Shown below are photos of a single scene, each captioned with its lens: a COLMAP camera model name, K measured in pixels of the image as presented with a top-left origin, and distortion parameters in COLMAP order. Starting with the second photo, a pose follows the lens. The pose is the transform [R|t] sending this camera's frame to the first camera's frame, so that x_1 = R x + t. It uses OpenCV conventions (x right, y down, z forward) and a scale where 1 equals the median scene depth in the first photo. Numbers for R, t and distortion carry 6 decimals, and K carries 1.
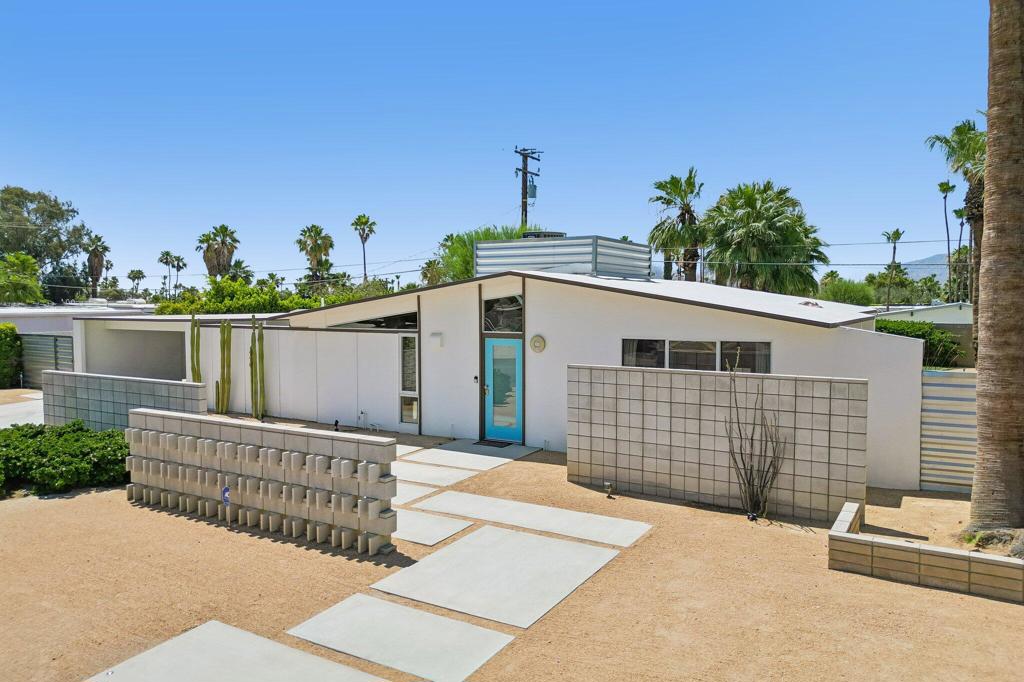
lens RADIAL K [[723.2, 0, 511.8], [0, 723.2, 342.6], [0, 0, 1]] dist [0.053672, -0.053957]
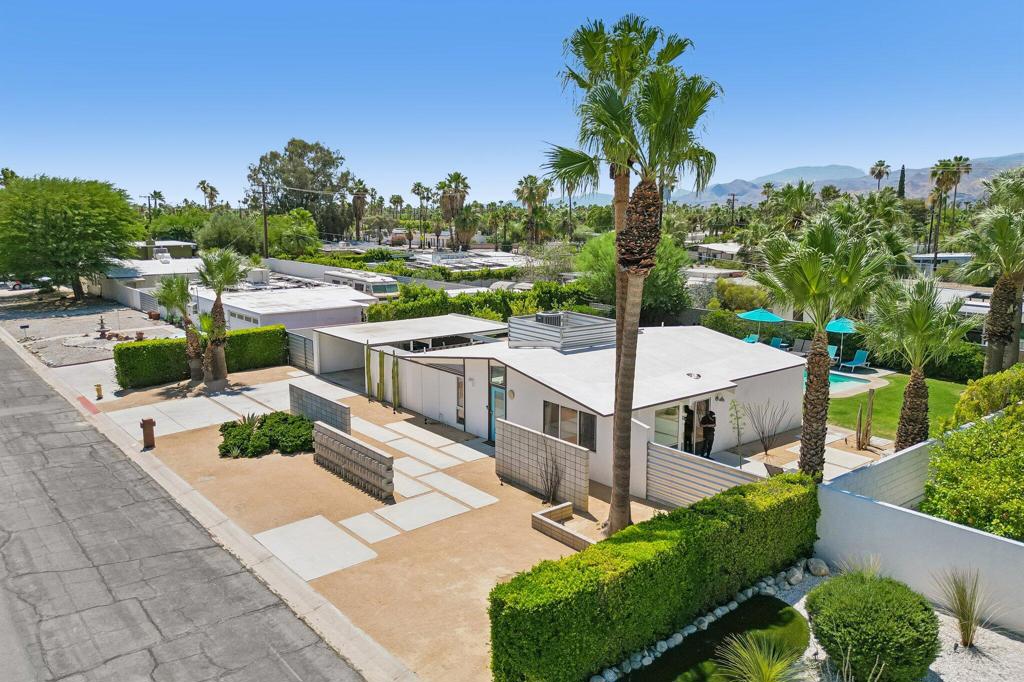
lens RADIAL K [[775.4, 0, 510.4], [0, 775.4, 343.1], [0, 0, 1]] dist [0.078346, -0.098383]
pose [[0.941640, 0.061916, -0.330878, 0.231867], [-0.022279, 0.992246, 0.122274, -0.126425], [0.335884, -0.107766, 0.935718, -0.288794]]
